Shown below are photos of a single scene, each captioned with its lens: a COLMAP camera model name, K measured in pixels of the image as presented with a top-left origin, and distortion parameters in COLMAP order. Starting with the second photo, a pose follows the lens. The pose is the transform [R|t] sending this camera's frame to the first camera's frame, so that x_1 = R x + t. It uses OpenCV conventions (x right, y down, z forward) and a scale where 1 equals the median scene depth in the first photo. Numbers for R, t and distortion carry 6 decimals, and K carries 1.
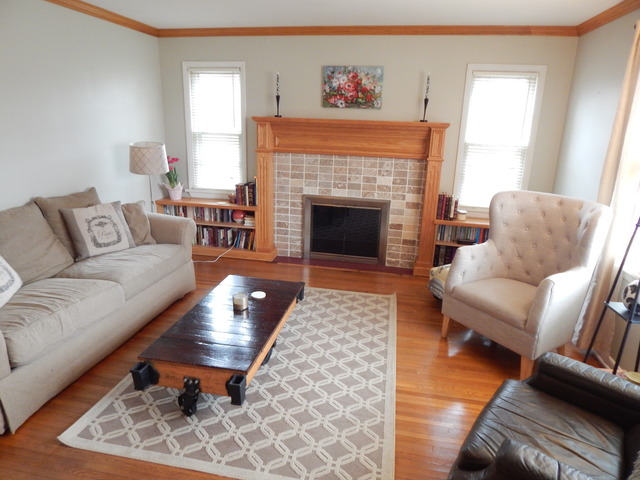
lens RADIAL K [[422.5, 0, 320.0], [0, 422.5, 240.0], [0, 0, 1]] dist [-0.011433, -0.003224]
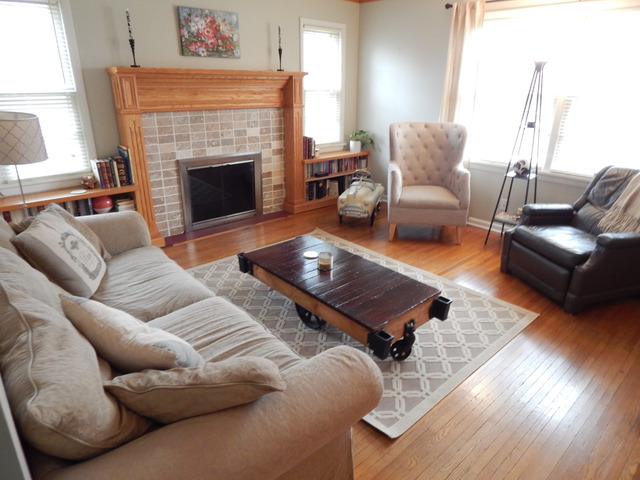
lens RADIAL K [[422.5, 0, 320.0], [0, 422.5, 240.0], [0, 0, 1]] dist [-0.011433, -0.003224]
pose [[0.592901, -0.308609, 0.743794, -0.588296], [0.228212, 0.950178, 0.212325, -0.072606], [-0.772262, 0.043855, 0.633789, 0.246634]]
